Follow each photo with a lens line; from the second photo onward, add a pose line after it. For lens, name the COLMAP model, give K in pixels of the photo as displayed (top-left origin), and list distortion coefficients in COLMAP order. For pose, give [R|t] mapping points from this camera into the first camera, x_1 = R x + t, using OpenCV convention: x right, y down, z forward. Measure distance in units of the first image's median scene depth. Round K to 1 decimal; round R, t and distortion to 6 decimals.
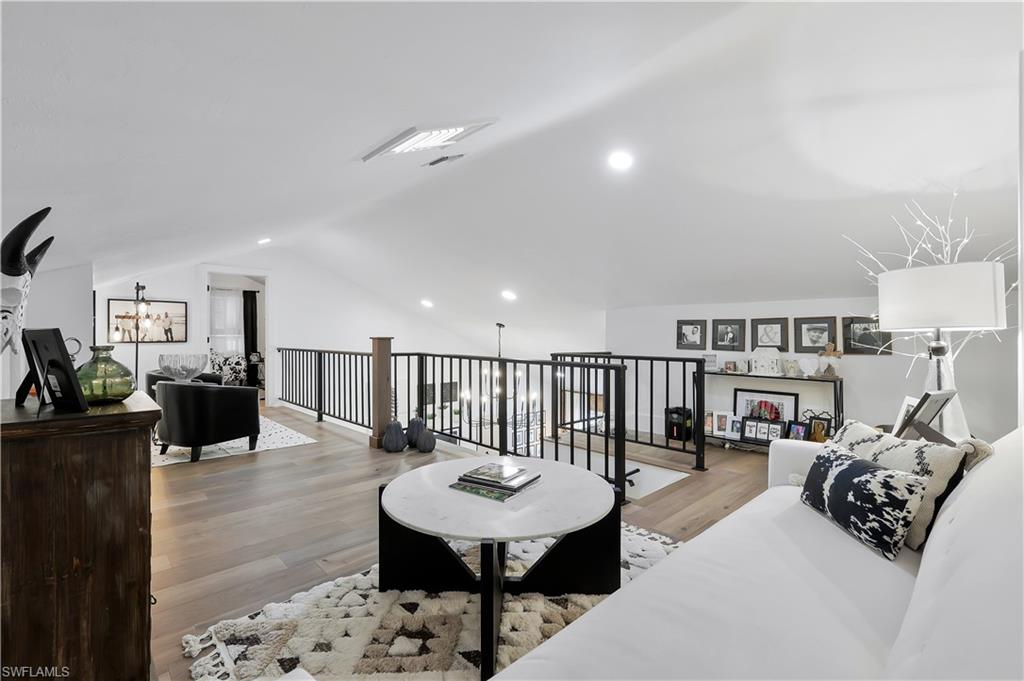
lens RADIAL K [[453.7, 0, 514.1], [0, 453.7, 336.4], [0, 0, 1]] dist [0.000224, 0.000087]
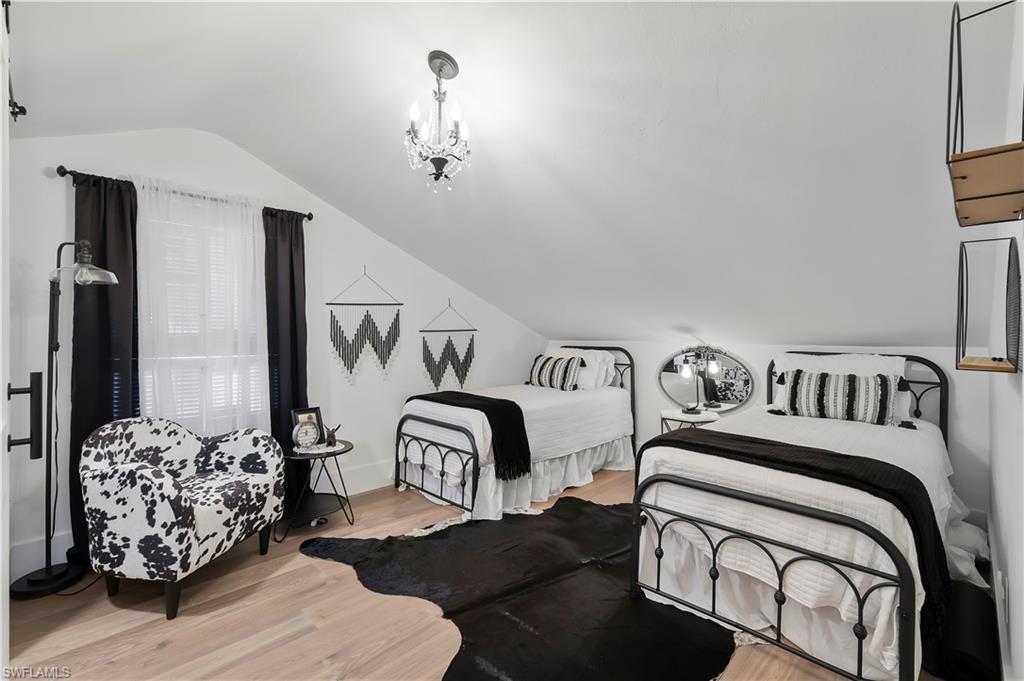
lens RADIAL K [[453.7, 0, 512.5], [0, 453.7, 332.2], [0, 0, 1]] dist [0.000224, 0.000087]
pose [[0.999406, -0.005389, 0.034040, -0.711130], [0.005553, 0.999973, -0.004738, -0.025766], [-0.034013, 0.004924, 0.999409, 1.113027]]
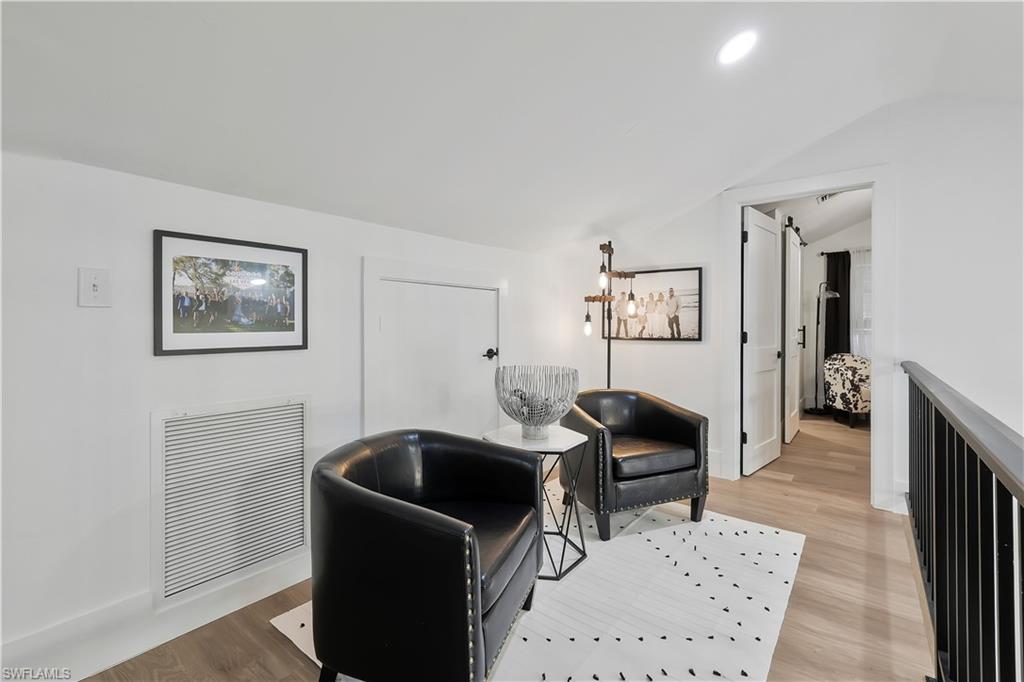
lens RADIAL K [[453.7, 0, 507.6], [0, 453.7, 330.8], [0, 0, 1]] dist [0.000224, 0.000087]
pose [[0.147638, 0.002258, -0.989039, -0.215470], [-0.006692, 0.999977, 0.001284, 0.001903], [0.989019, 0.006429, 0.147650, 0.699673]]
